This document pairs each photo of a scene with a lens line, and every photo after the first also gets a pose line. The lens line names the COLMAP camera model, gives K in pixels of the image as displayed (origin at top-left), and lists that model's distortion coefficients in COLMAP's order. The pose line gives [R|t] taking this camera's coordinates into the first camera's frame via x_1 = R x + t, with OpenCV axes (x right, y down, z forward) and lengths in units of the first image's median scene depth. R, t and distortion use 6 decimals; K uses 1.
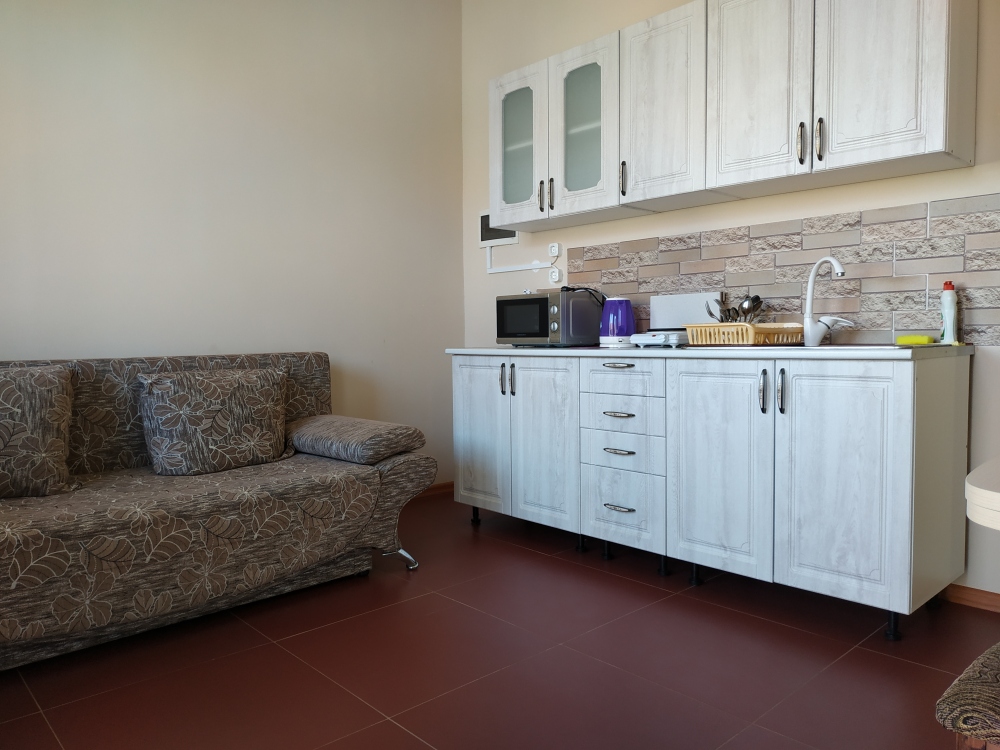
lens RADIAL K [[724.2, 0, 491.7], [0, 724.2, 380.4], [0, 0, 1]] dist [0.018111, -0.058525]
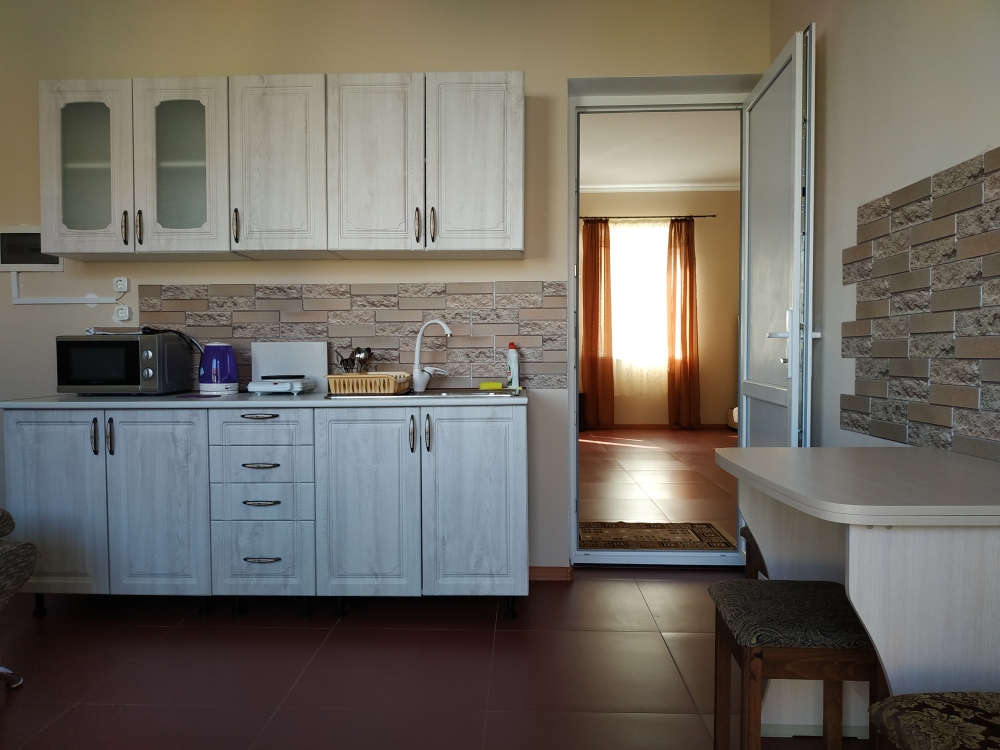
lens RADIAL K [[724.2, 0, 493.8], [0, 724.2, 376.8], [0, 0, 1]] dist [0.018111, -0.058525]
pose [[0.689820, -0.017885, 0.723760, -0.317177], [0.041894, 0.999006, -0.015242, -0.044950], [-0.722768, 0.040836, 0.689883, 0.076091]]
